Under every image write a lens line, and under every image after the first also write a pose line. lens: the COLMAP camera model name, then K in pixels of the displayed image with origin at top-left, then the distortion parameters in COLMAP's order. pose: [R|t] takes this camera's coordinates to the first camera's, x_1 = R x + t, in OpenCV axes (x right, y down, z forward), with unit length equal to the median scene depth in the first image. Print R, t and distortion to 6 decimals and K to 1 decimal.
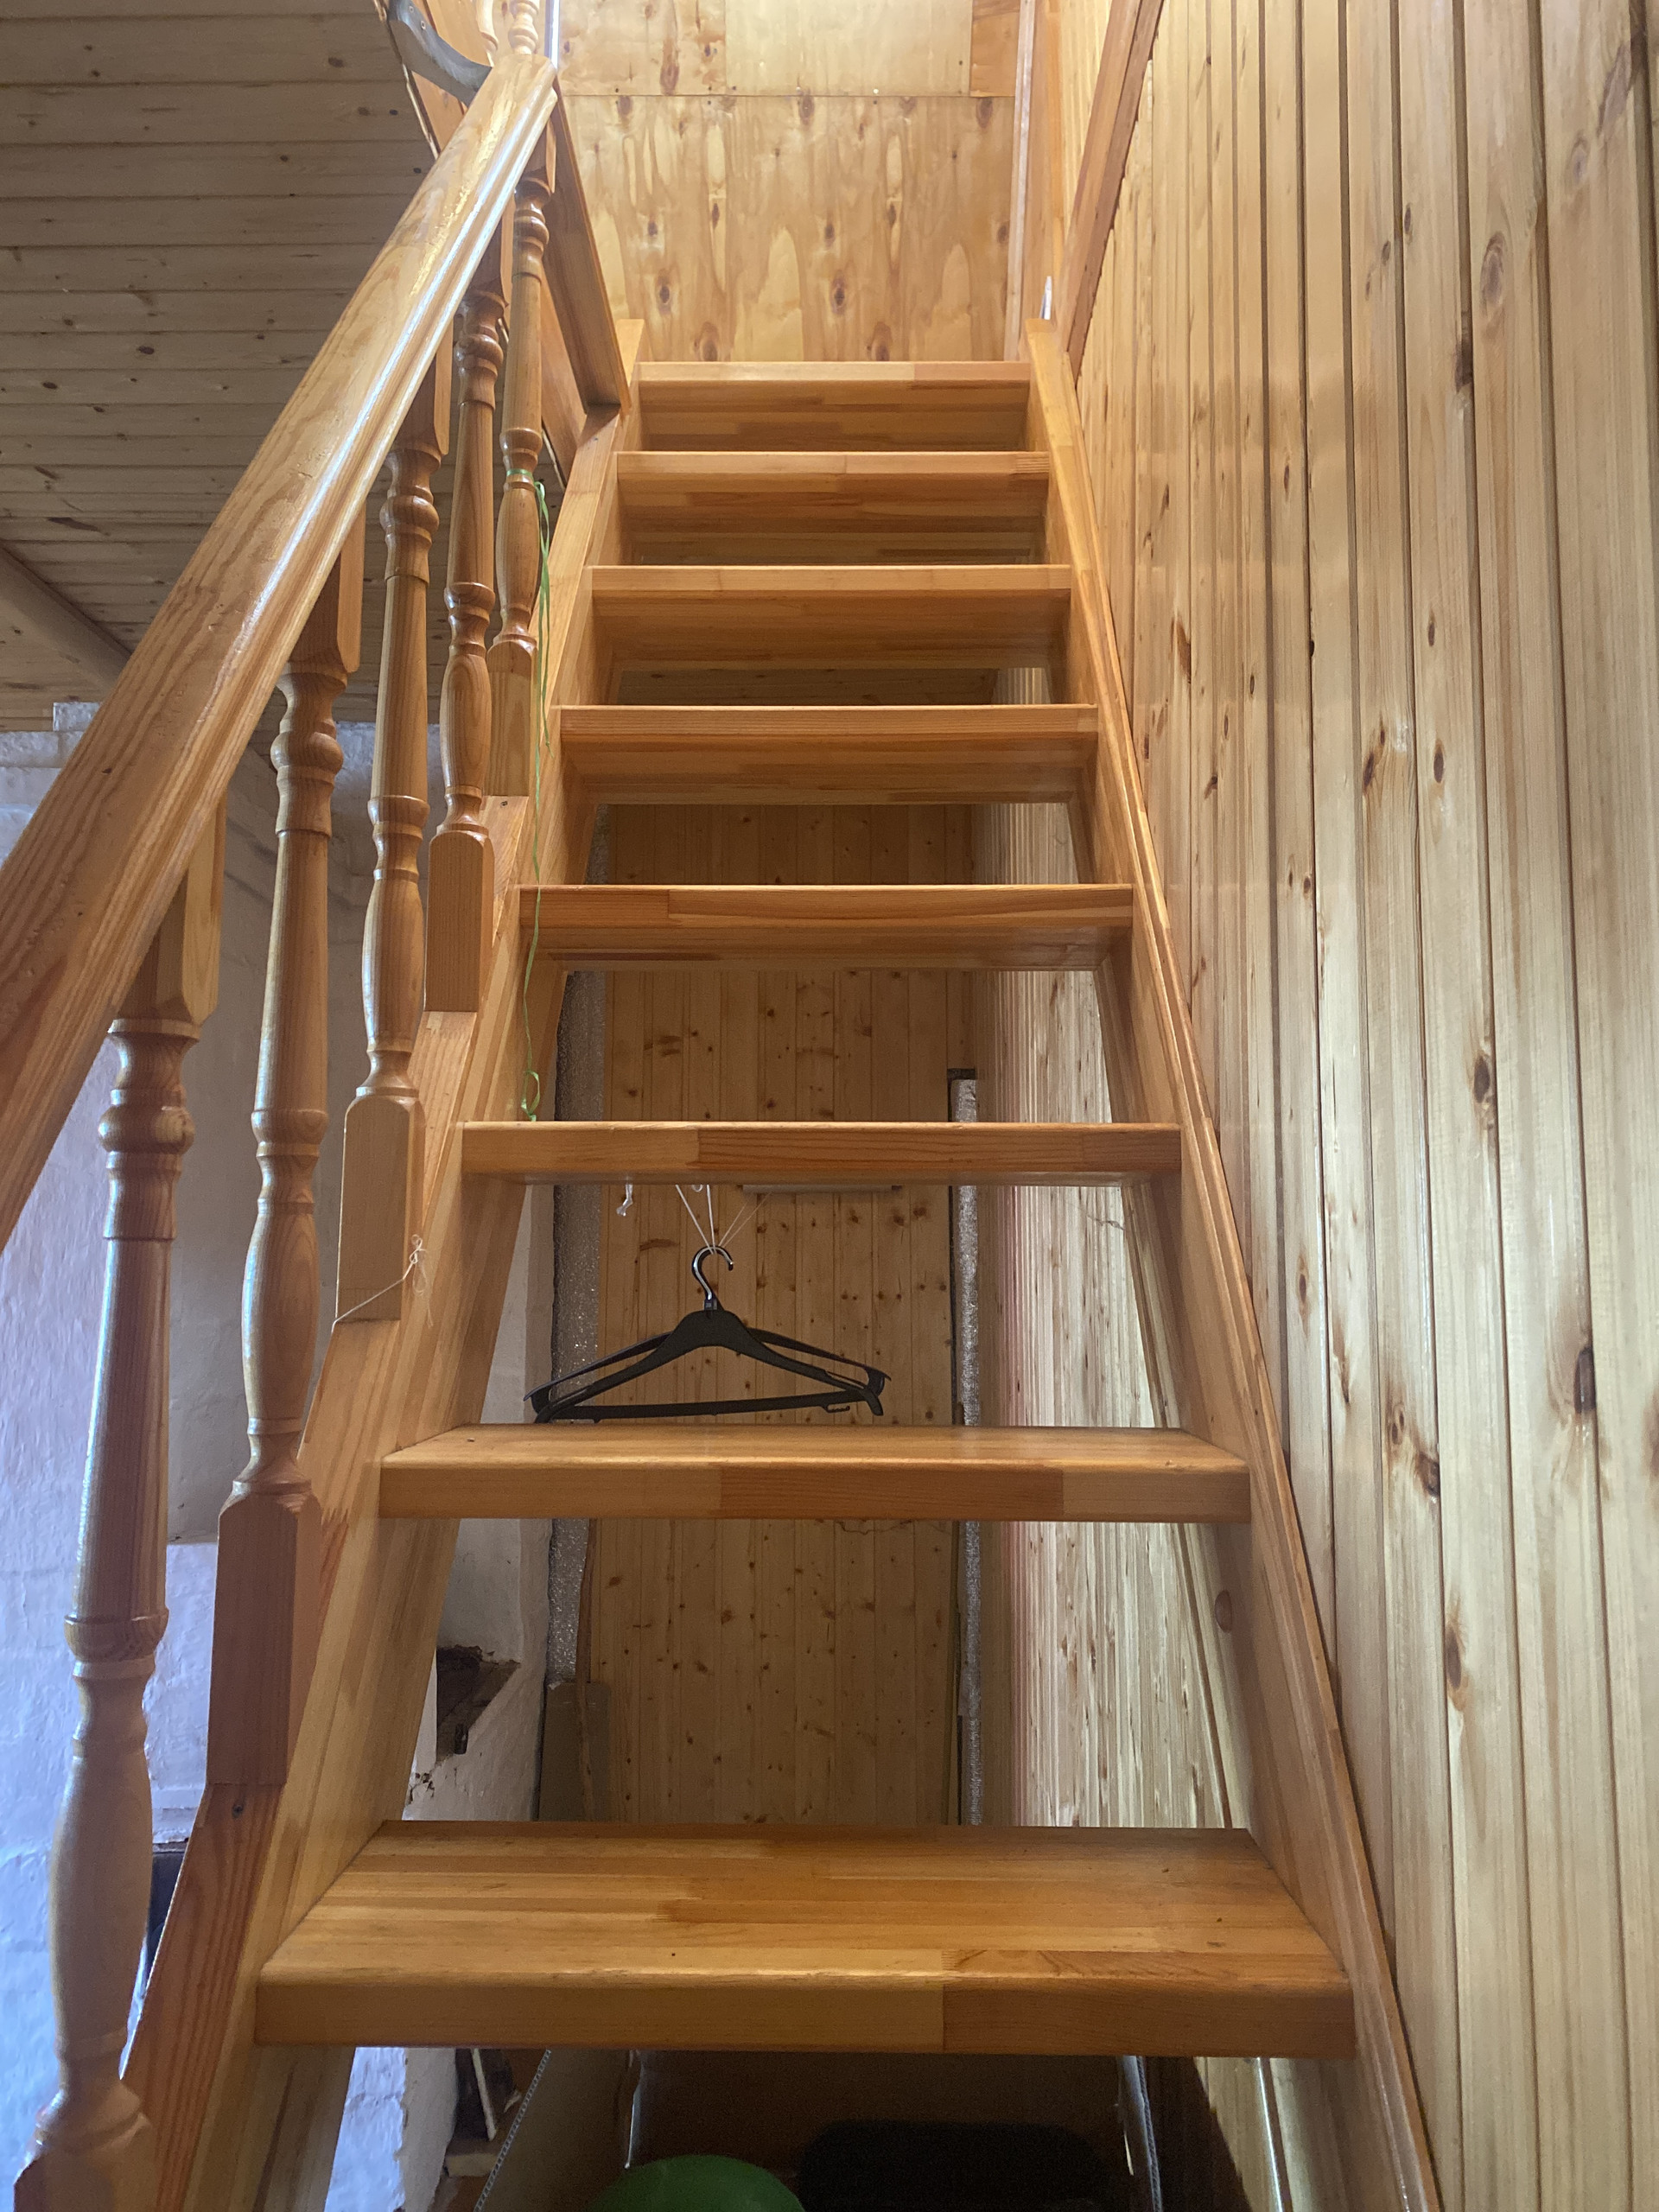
lens RADIAL K [[1665.6, 0, 830.8], [0, 1665.6, 1109.3], [0, 0, 1]] dist [0.031345, -0.034772]
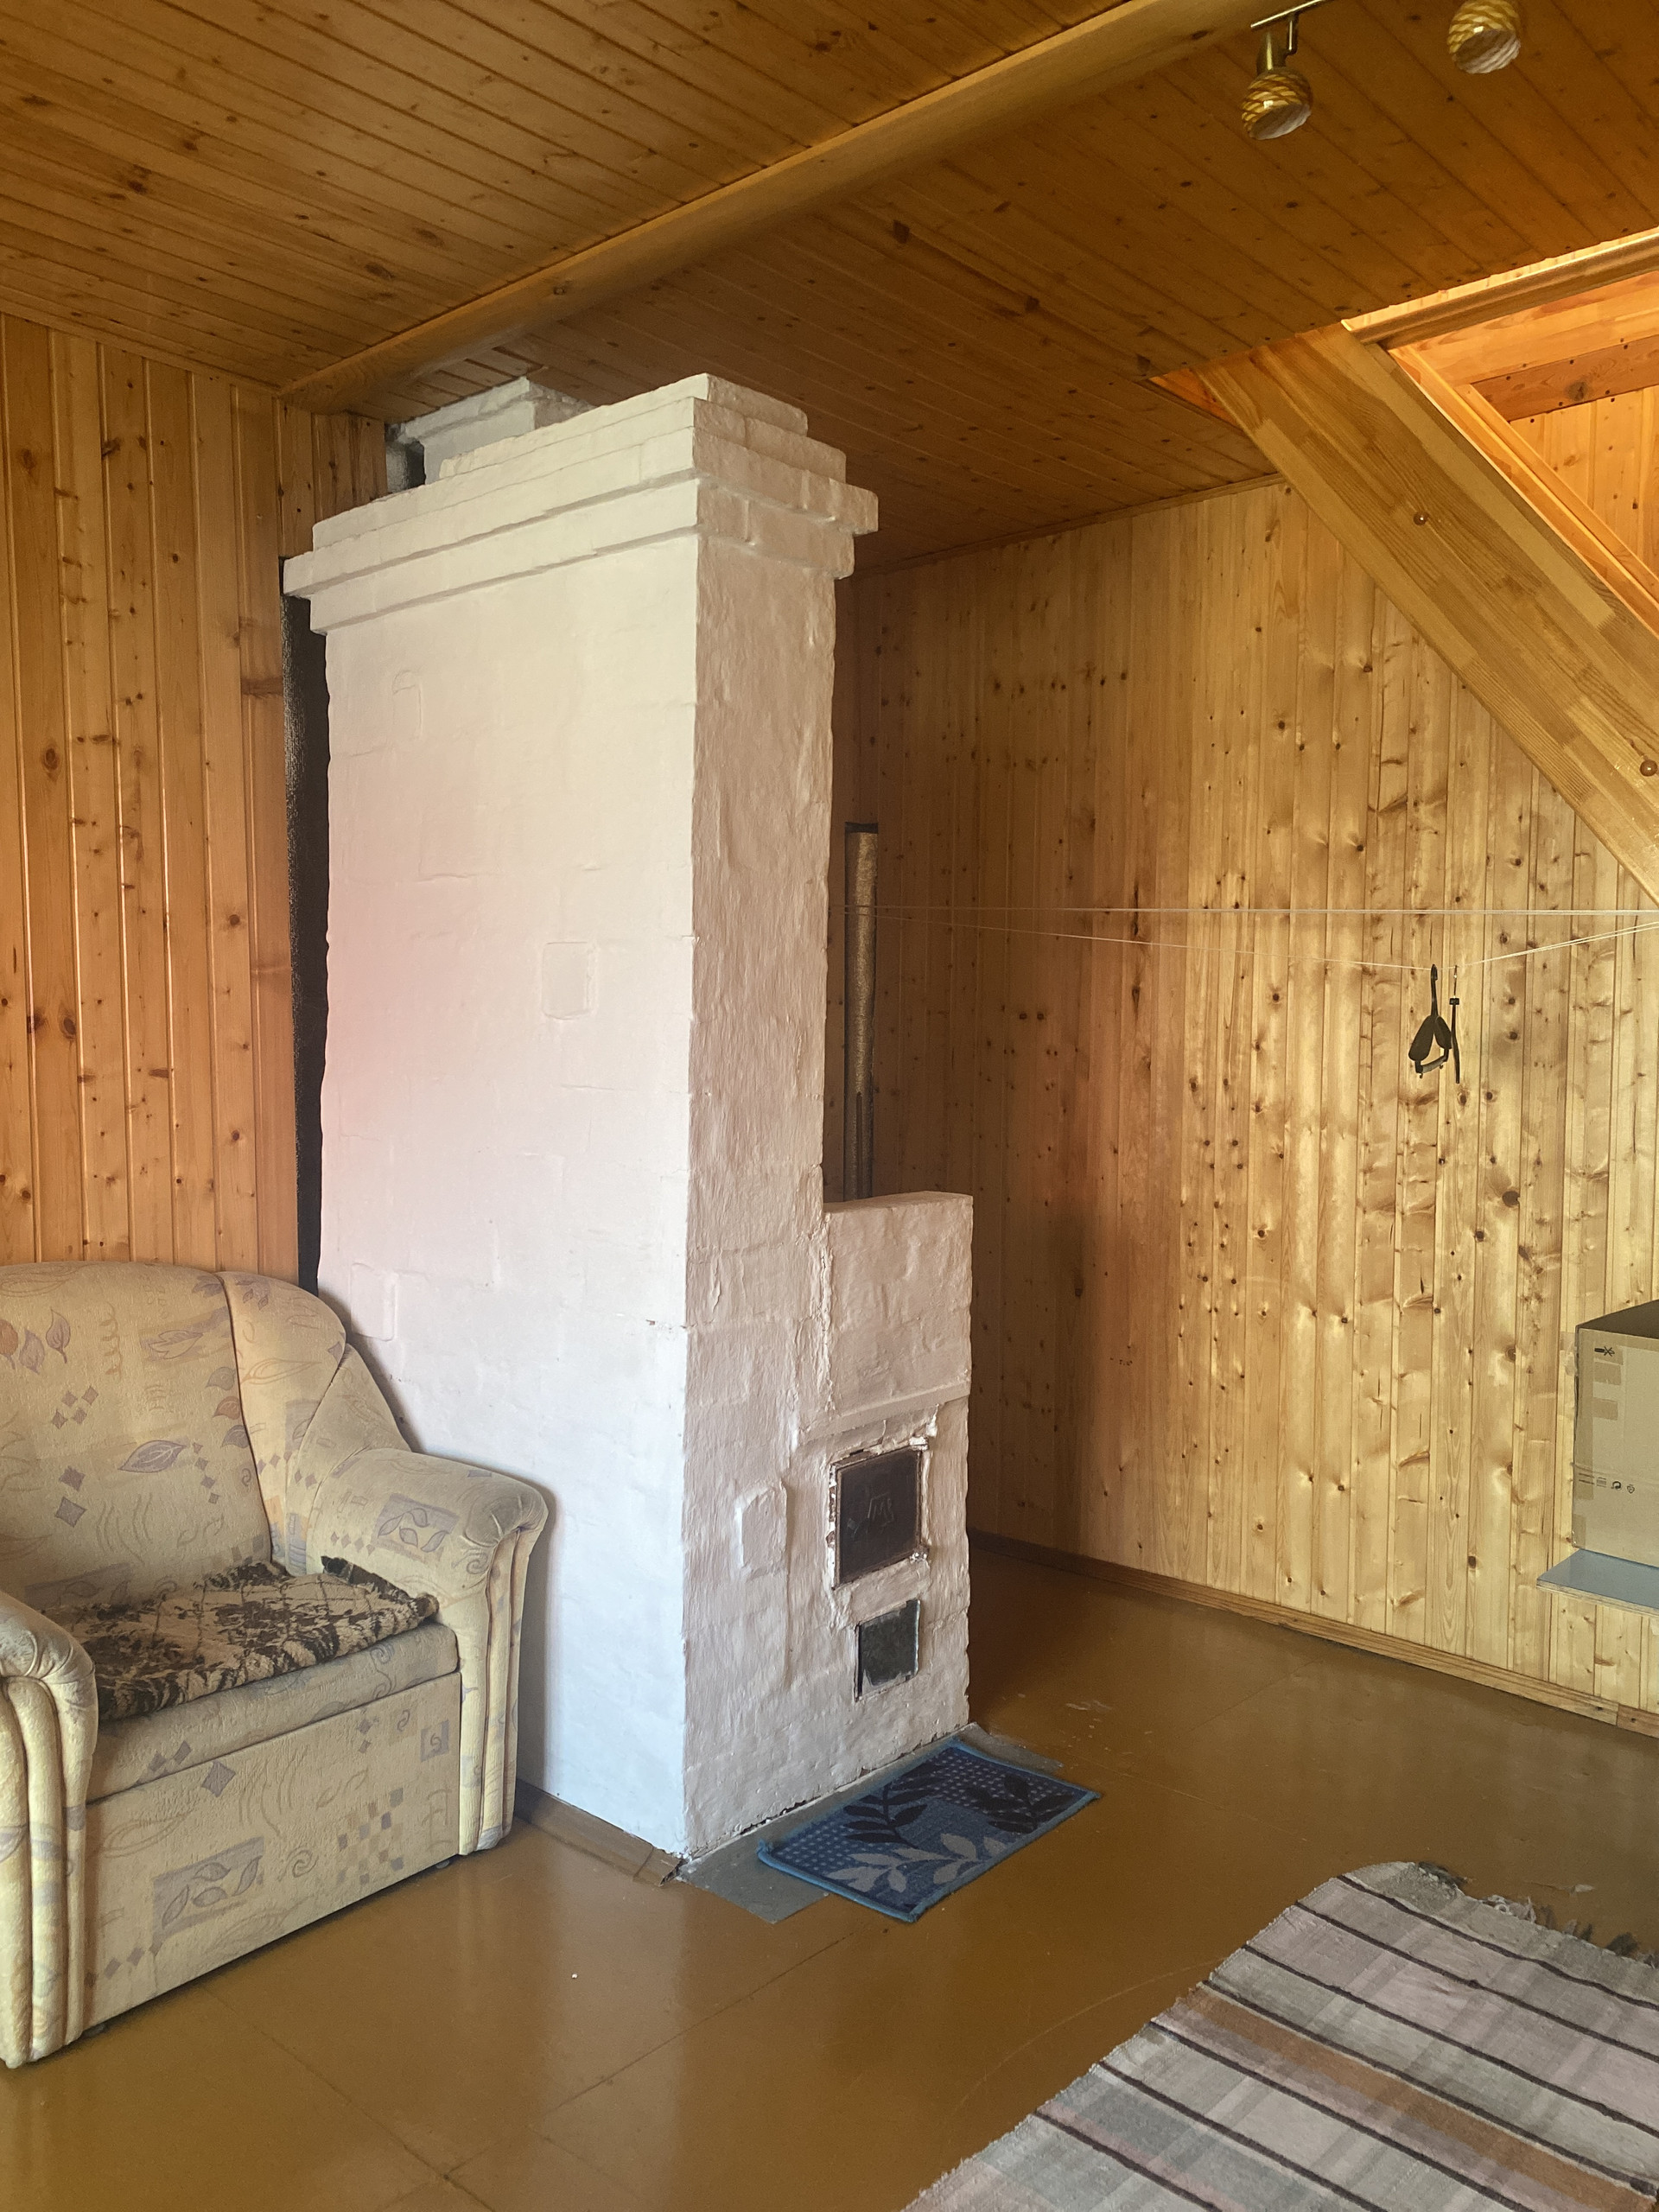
lens RADIAL K [[1665.6, 0, 844.0], [0, 1665.6, 1086.5], [0, 0, 1]] dist [0.031345, -0.034772]
pose [[0.659899, -0.030857, 0.750721, -1.239547], [-0.076967, 0.991124, 0.108394, 0.051740], [-0.747402, -0.129309, 0.651666, 0.267994]]
